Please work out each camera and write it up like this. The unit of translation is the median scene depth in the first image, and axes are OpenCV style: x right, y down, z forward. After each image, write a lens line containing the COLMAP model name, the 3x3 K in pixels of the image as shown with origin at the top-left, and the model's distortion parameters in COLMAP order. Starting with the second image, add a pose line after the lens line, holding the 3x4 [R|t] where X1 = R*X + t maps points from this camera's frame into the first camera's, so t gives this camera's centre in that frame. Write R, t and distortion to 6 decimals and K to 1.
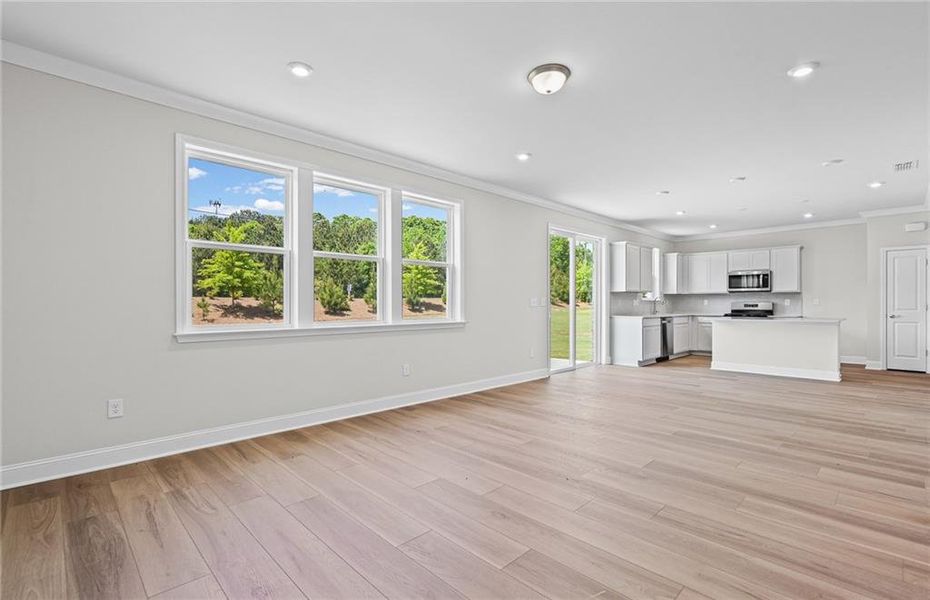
lens RADIAL K [[430.3, 0, 465.9], [0, 430.3, 298.6], [0, 0, 1]] dist [0.010909, -0.000735]
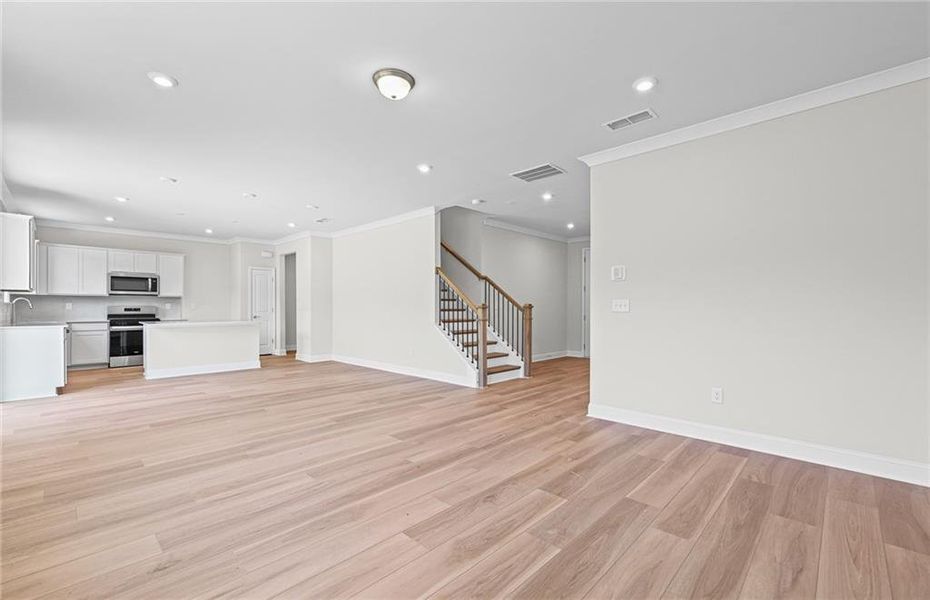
lens RADIAL K [[393.1, 0, 478.5], [0, 393.1, 310.0], [0, 0, 1]] dist [-0.004565, 0.000639]
pose [[-0.047135, -0.005283, 0.998875, -0.237782], [-0.013179, 0.999902, 0.004667, 0.002780], [-0.998802, -0.012944, -0.047200, 0.276757]]
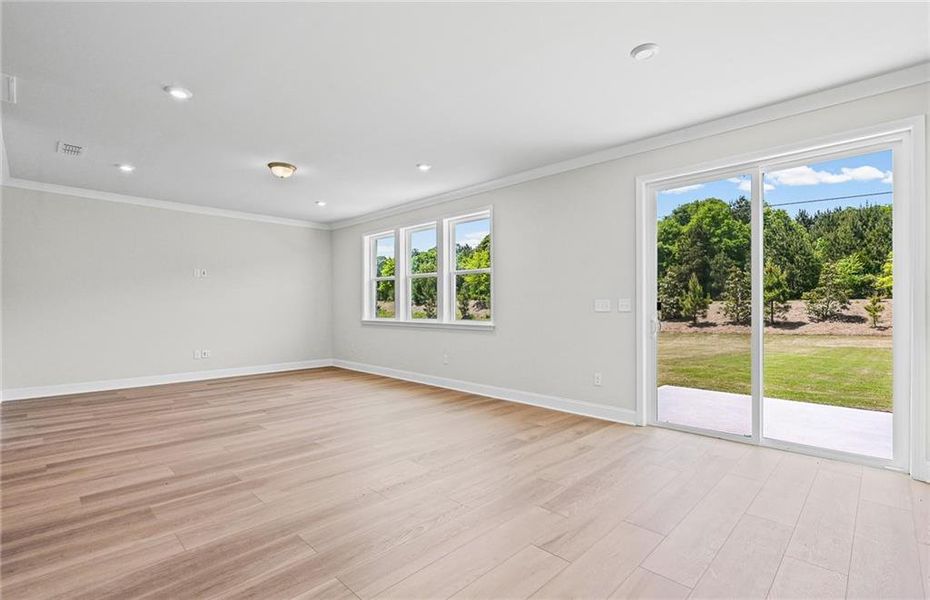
lens RADIAL K [[430.3, 0, 460.3], [0, 430.3, 304.8], [0, 0, 1]] dist [0.010909, -0.000735]
pose [[-0.003096, -0.002554, -0.999992, 0.596607], [0.011595, 0.999929, -0.002590, 0.004111], [0.999928, -0.011603, -0.003067, 0.547974]]
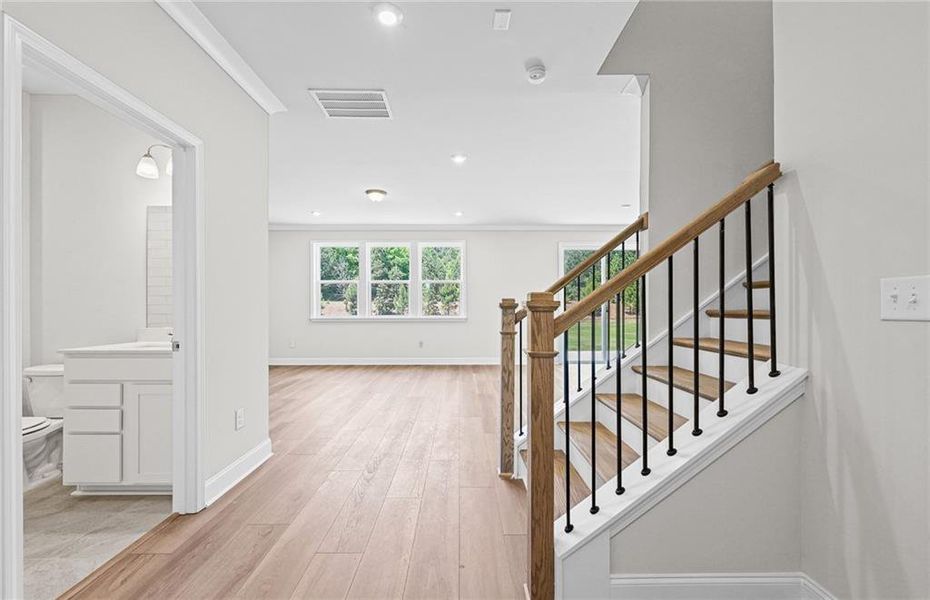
lens RADIAL K [[376.8, 0, 460.3], [0, 376.8, 306.2], [0, 0, 1]] dist [0.001369, 0.000145]
pose [[0.709456, 0.001759, -0.704747, 0.562241], [0.008914, 0.999895, 0.011468, -0.003310], [0.704693, -0.014418, 0.709366, 0.009223]]
